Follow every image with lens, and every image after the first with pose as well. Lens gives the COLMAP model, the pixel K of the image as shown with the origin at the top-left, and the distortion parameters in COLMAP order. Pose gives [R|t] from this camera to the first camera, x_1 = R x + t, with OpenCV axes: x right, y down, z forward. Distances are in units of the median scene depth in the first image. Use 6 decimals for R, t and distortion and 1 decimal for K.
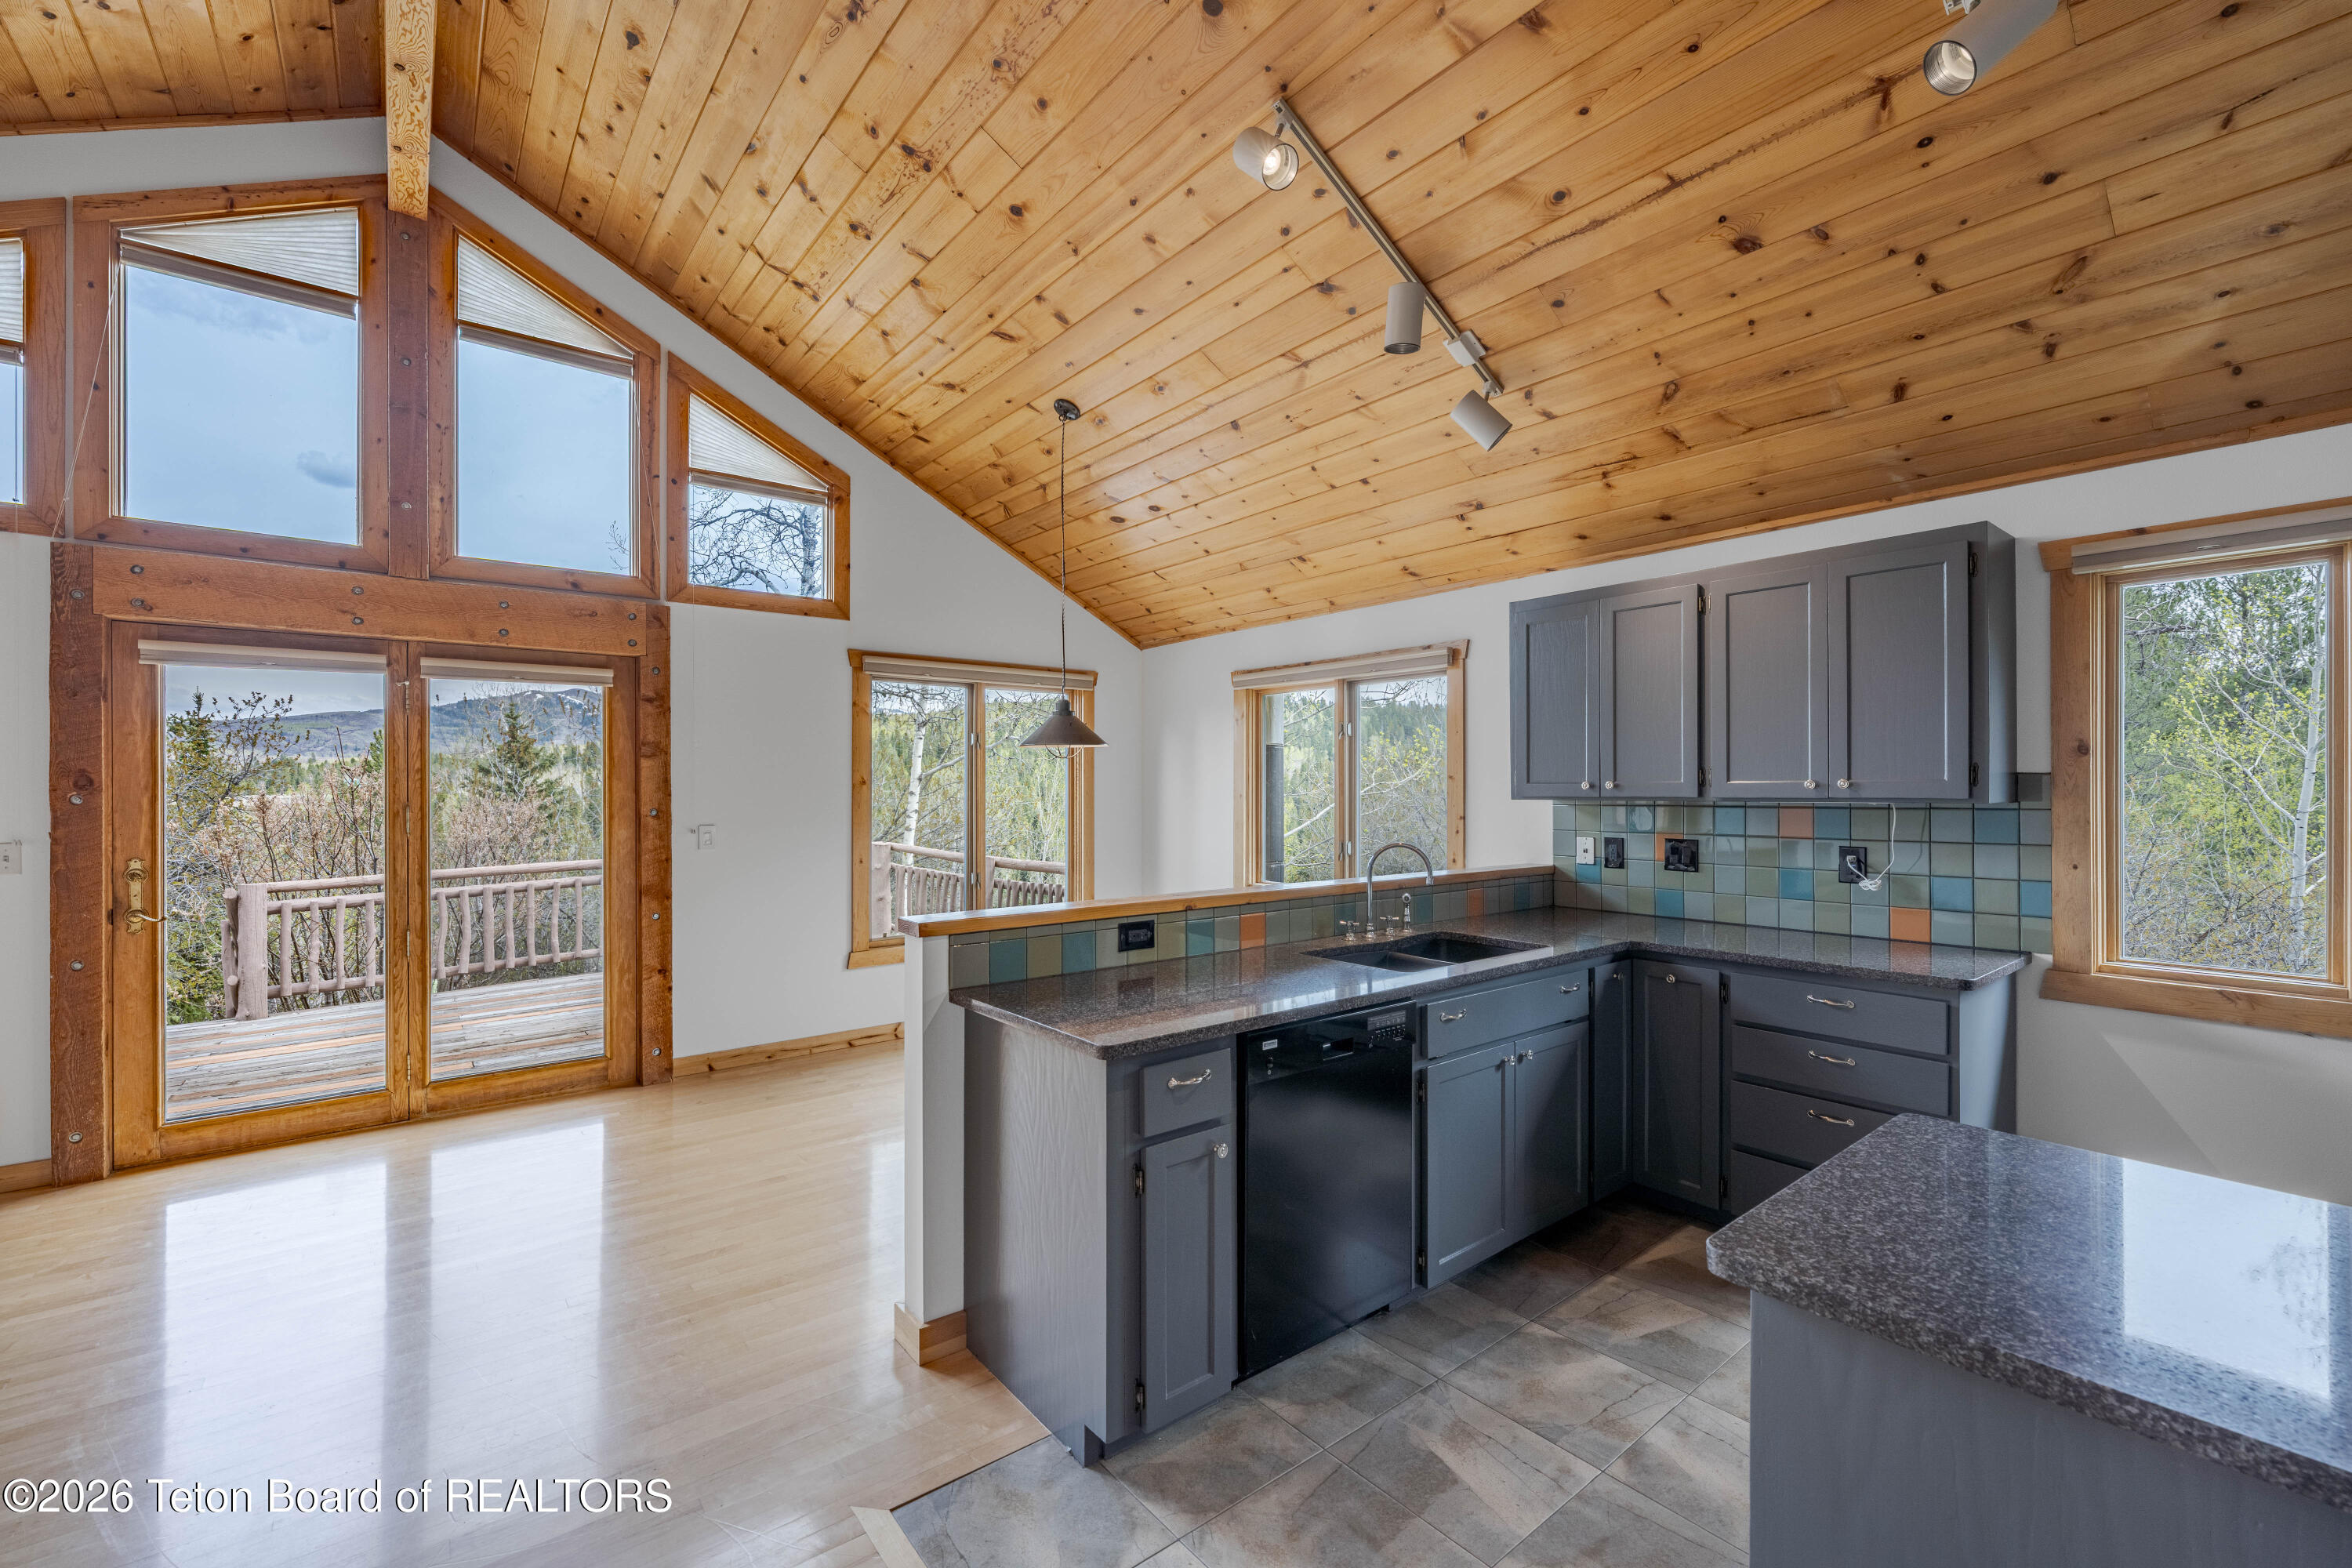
lens RADIAL K [[964.9, 0, 1176.0], [0, 964.9, 784.0], [0, 0, 1]] dist [0.000084, -0.000025]
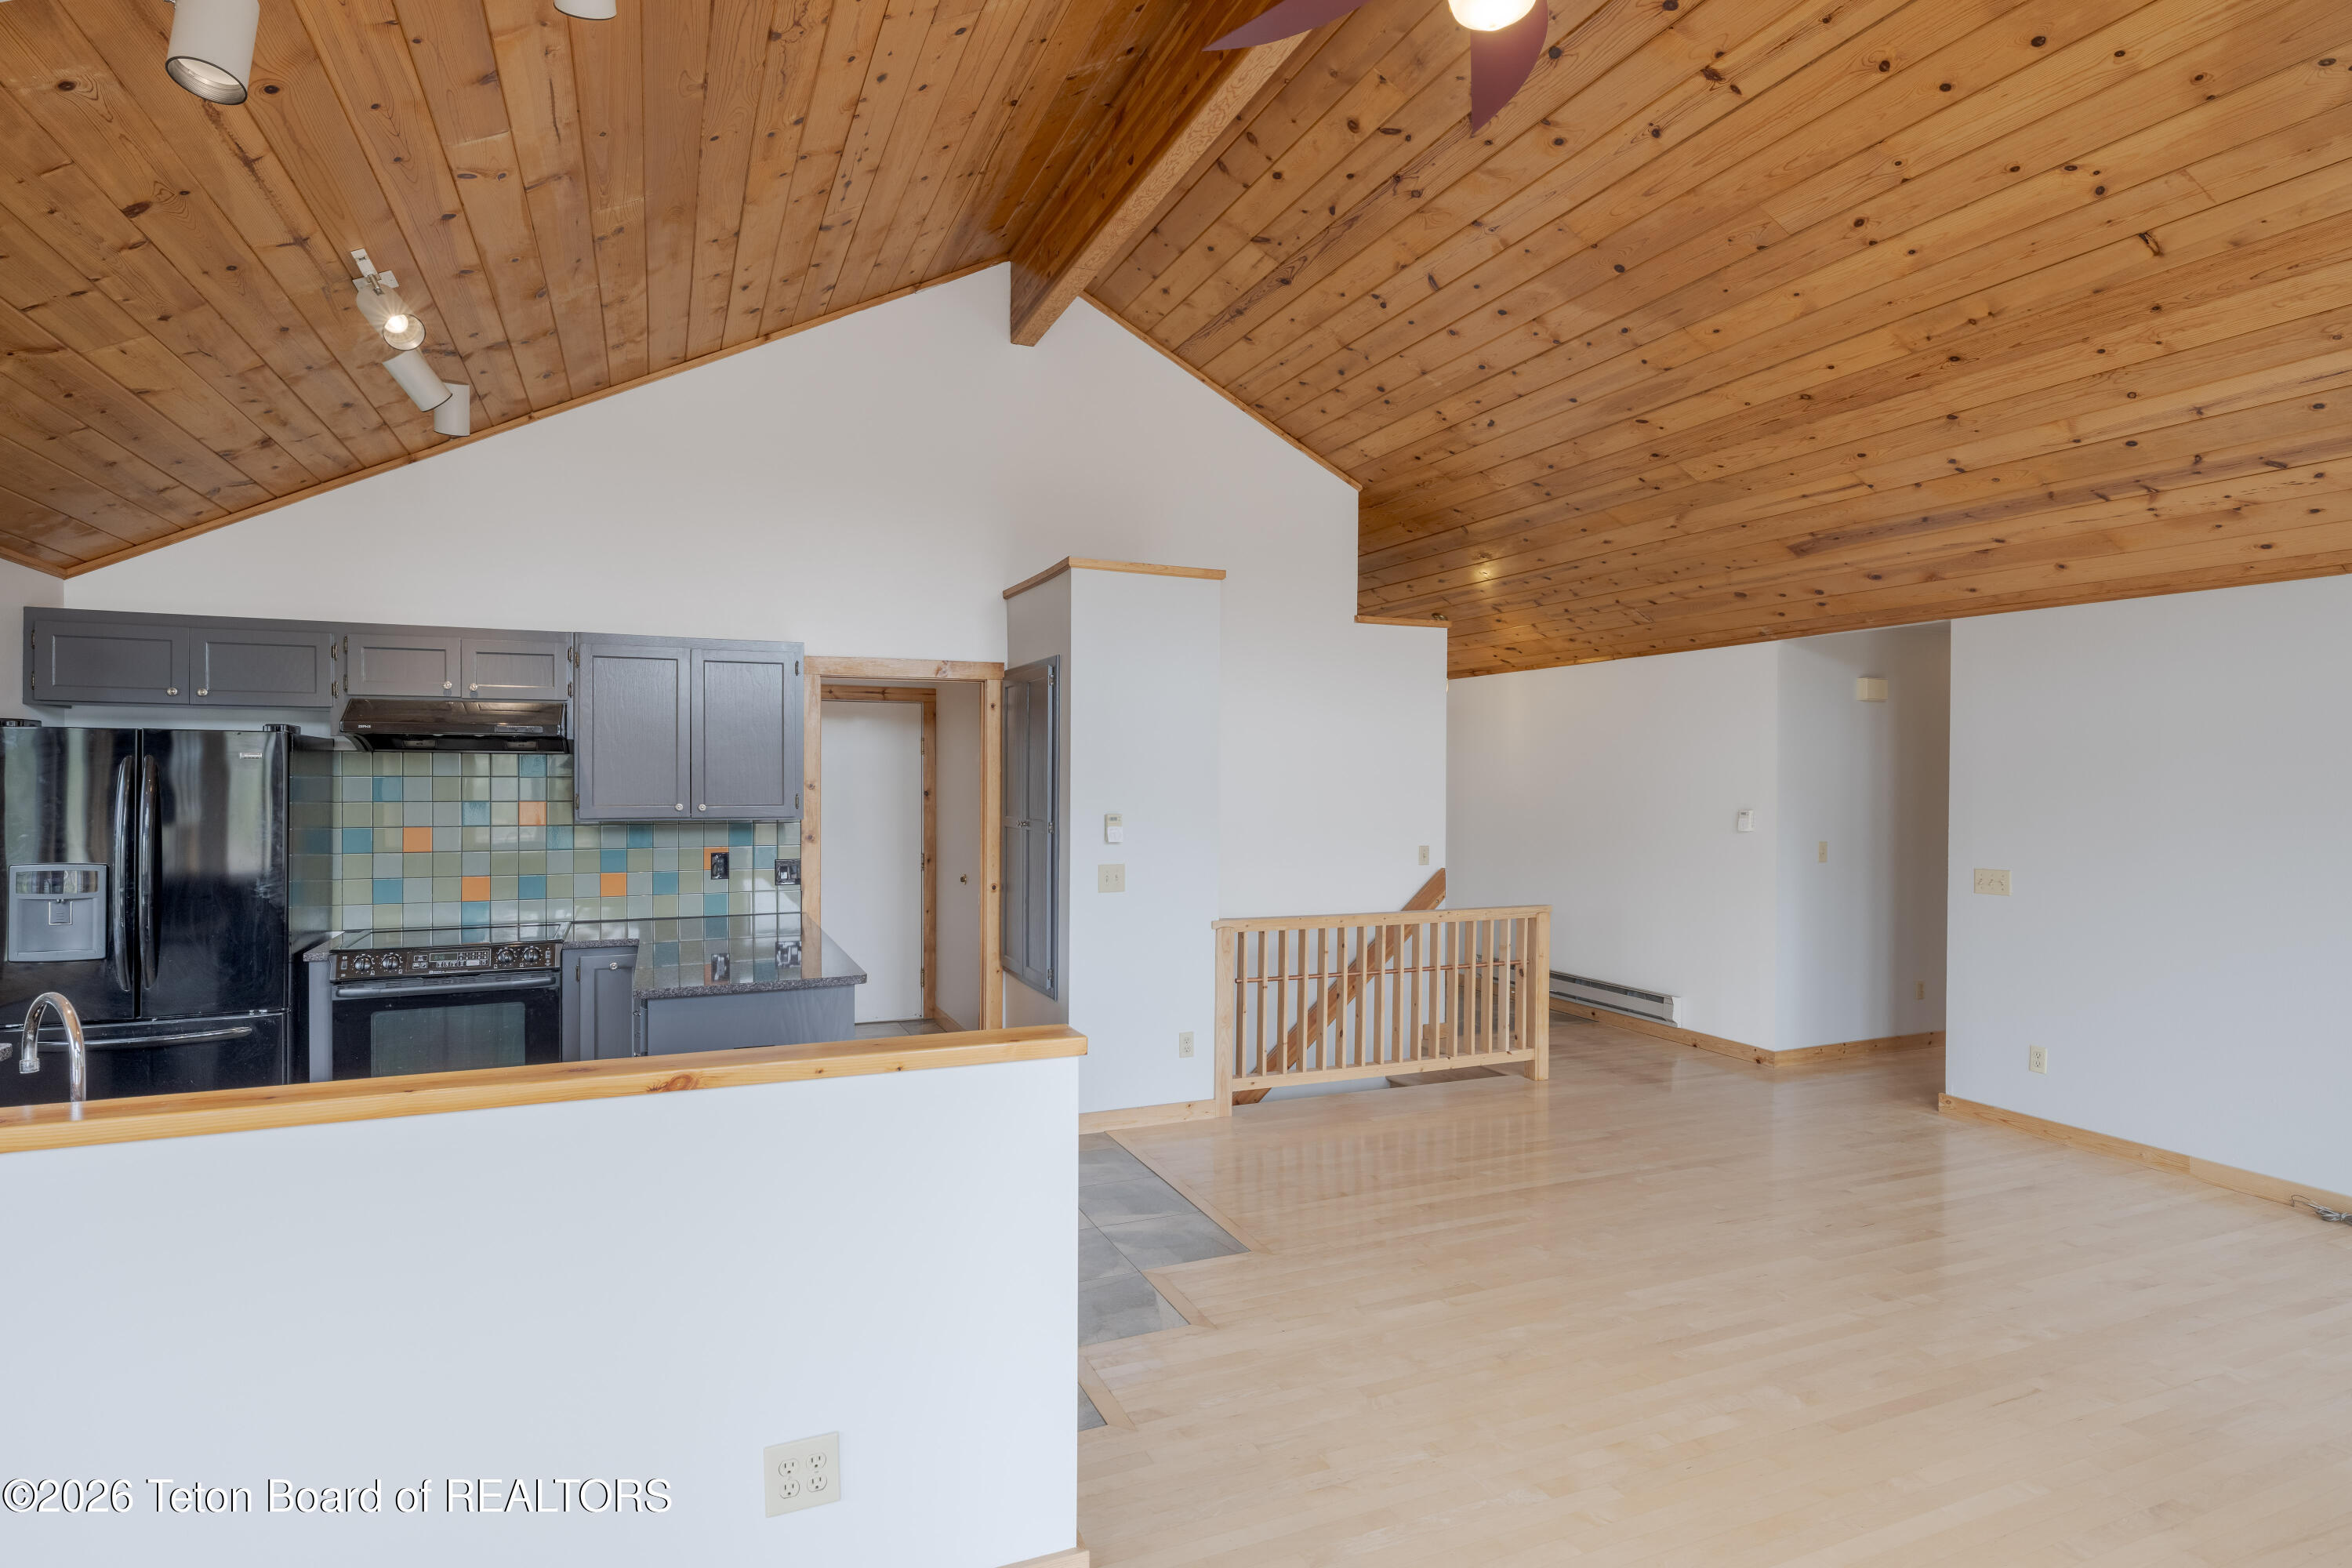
lens RADIAL K [[1197.1, 0, 1176.0], [0, 1197.1, 784.0], [0, 0, 1]] dist [0.004308, 0.000418]
pose [[-0.964026, -0.001046, 0.265807, -0.448515], [0.000000, 0.999992, 0.003934, -0.040107], [-0.265809, 0.003792, -0.964018, 1.376591]]
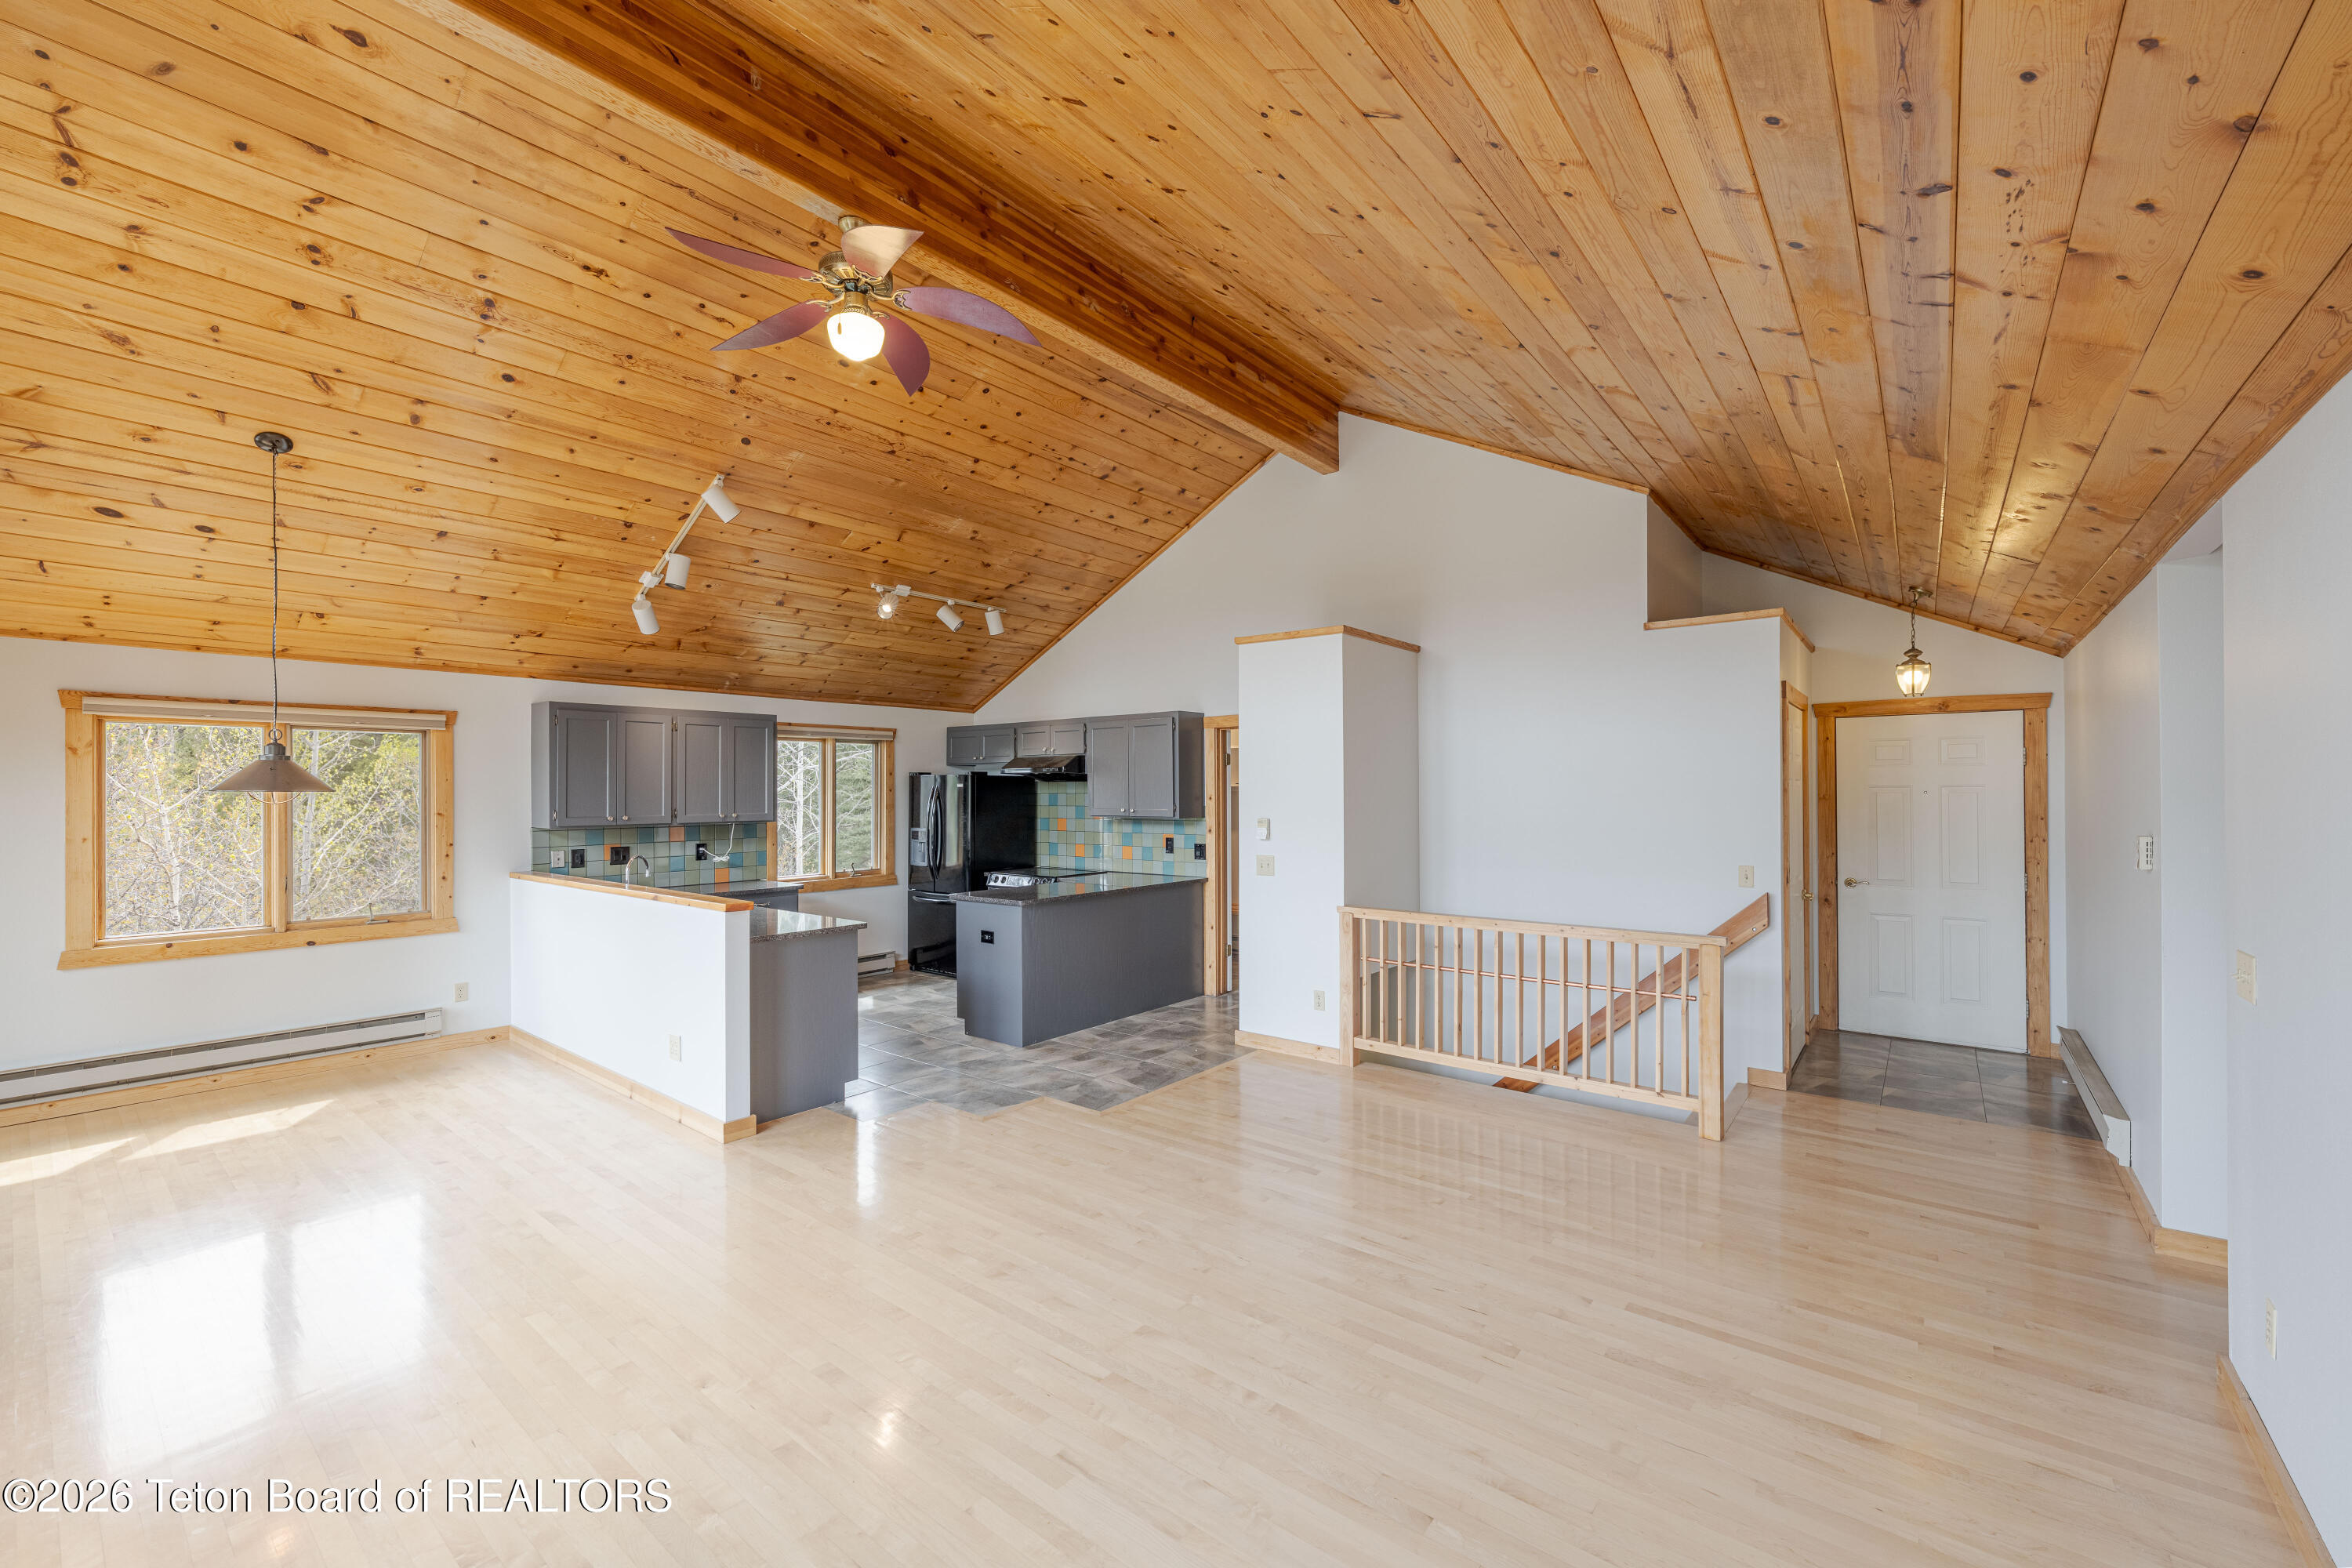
lens RADIAL K [[956.9, 0, 1163.7], [0, 956.9, 784.6], [0, 0, 1]] dist [-0.001342, -0.000041]
pose [[-0.213078, 0.012543, 0.976955, -1.600625], [0.004919, 0.999919, -0.011765, -0.036727], [-0.977023, 0.002299, -0.213123, 0.426521]]
